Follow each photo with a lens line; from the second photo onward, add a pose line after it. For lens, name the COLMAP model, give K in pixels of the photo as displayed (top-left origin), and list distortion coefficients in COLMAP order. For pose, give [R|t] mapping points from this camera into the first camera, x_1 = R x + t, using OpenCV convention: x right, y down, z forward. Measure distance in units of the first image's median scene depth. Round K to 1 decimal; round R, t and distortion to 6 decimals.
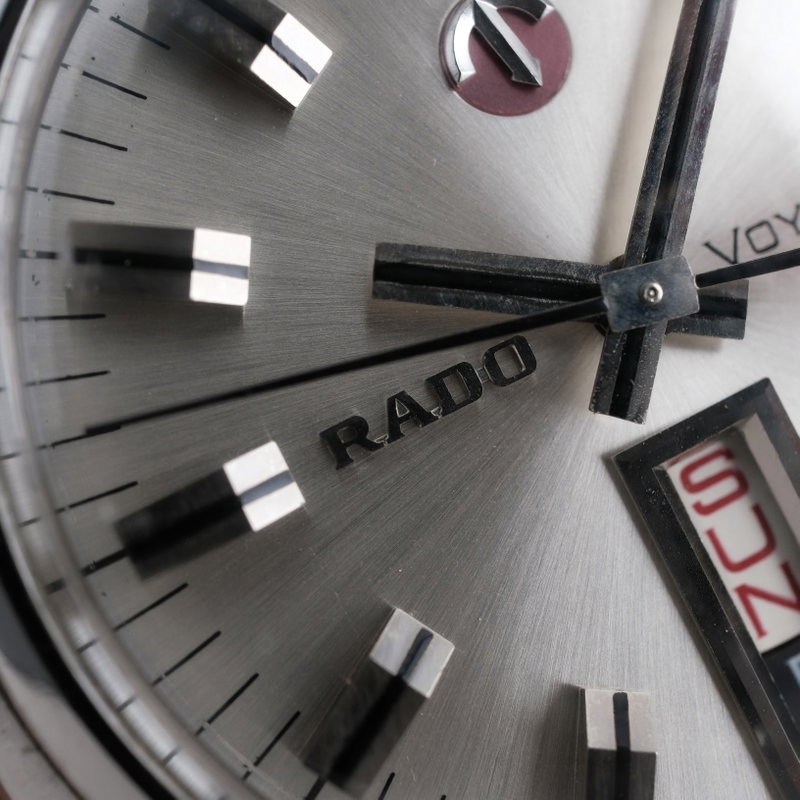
lens RADIAL K [[2307.2, 0, 400.0], [0, 2307.2, 400.0], [0, 0, 1]] dist [-0.116830, -0.564215]
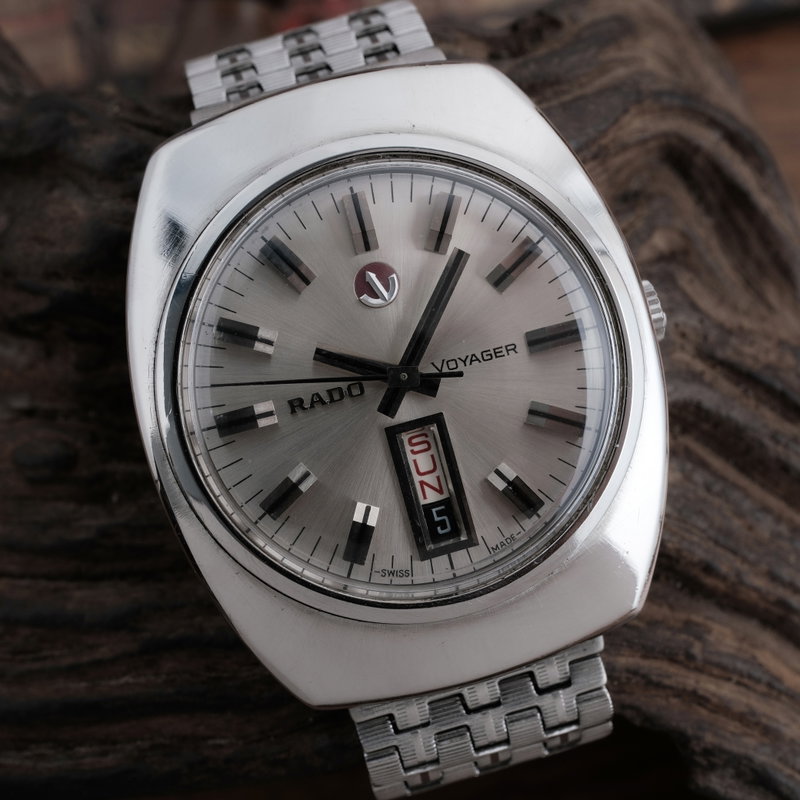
lens RADIAL K [[2307.2, 0, 400.0], [0, 2307.2, 400.0], [0, 0, 1]] dist [-0.116830, -0.564215]
pose [[0.975025, 0.189894, -0.115179, 0.450213], [-0.192094, 0.981342, -0.008205, 0.009817], [0.111472, 0.030125, 0.993311, -1.957694]]
